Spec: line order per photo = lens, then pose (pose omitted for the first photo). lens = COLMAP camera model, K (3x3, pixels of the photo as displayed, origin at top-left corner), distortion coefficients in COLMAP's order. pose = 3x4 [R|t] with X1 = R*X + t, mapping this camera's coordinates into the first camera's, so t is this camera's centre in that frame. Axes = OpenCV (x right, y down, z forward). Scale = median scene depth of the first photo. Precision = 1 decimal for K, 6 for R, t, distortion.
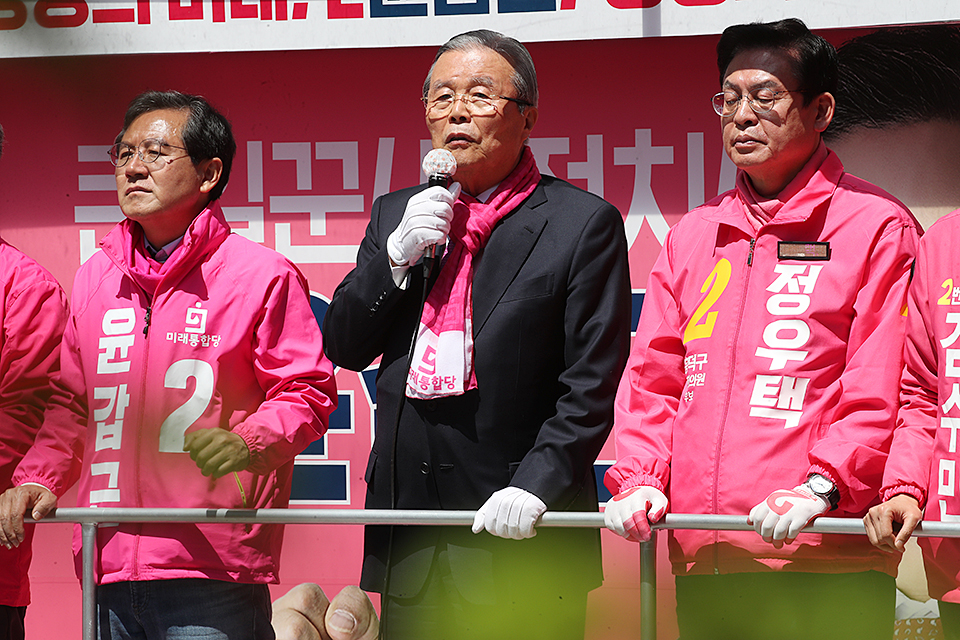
lens RADIAL K [[7128.5, 0, 564.0], [0, 7128.5, 341.3], [0, 0, 1]] dist [2.011906, 14.790024]
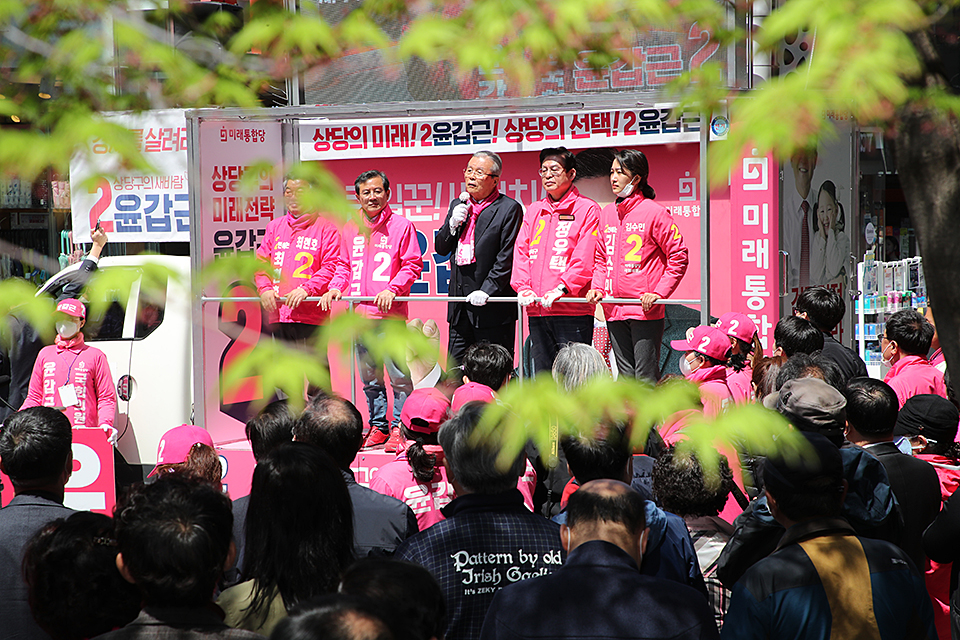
lens RADIAL K [[2570.8, 0, 478.0], [0, 2570.8, 320.0], [0, 0, 1]] dist [0.572476, 0.705778]
pose [[0.999870, -0.012038, -0.010750, 0.004747], [0.012385, 0.999386, 0.032777, -0.004138], [0.010349, -0.032906, 0.999405, -0.179493]]
